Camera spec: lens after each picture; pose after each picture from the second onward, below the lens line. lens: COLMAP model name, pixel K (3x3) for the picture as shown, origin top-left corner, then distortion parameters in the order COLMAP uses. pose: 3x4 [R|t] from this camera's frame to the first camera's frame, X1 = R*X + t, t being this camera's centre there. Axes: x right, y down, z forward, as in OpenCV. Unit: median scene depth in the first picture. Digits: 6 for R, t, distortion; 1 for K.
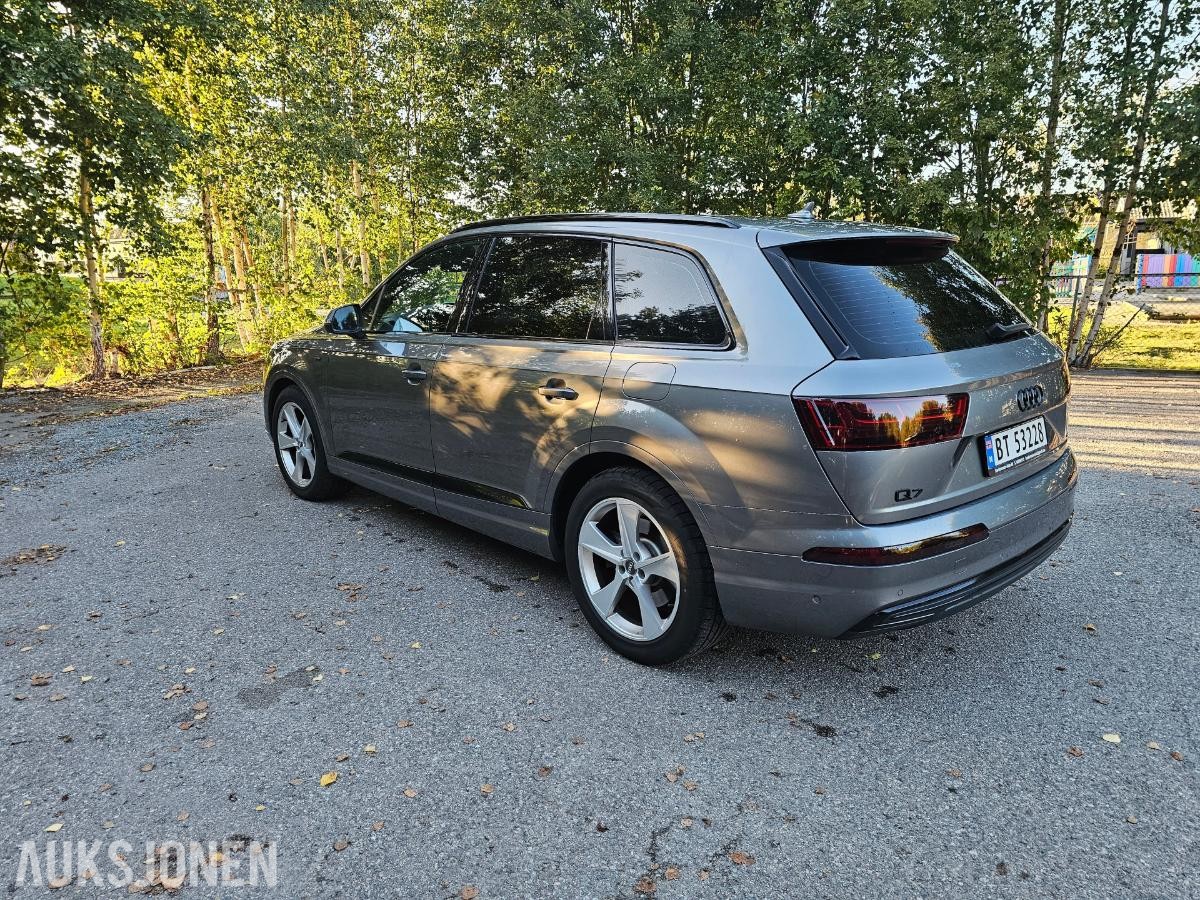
lens RADIAL K [[809.2, 0, 612.2], [0, 809.2, 428.2], [0, 0, 1]] dist [0.056324, -0.045289]
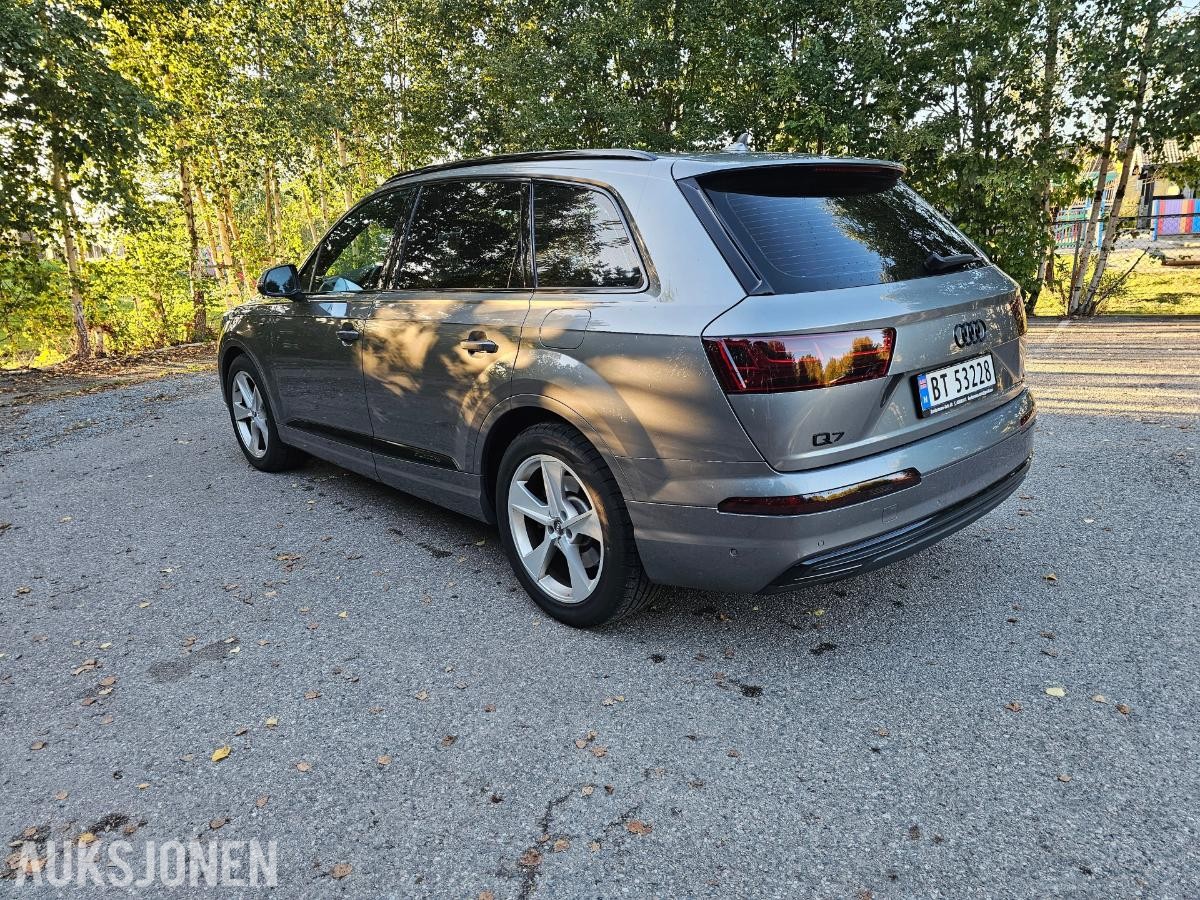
lens RADIAL K [[809.2, 0, 612.2], [0, 809.2, 428.2], [0, 0, 1]] dist [0.056324, -0.045289]
pose [[0.999362, -0.029346, -0.020338, 0.104908], [0.030080, 0.998871, 0.036773, 0.021727], [0.019236, -0.037361, 0.999117, 0.052965]]
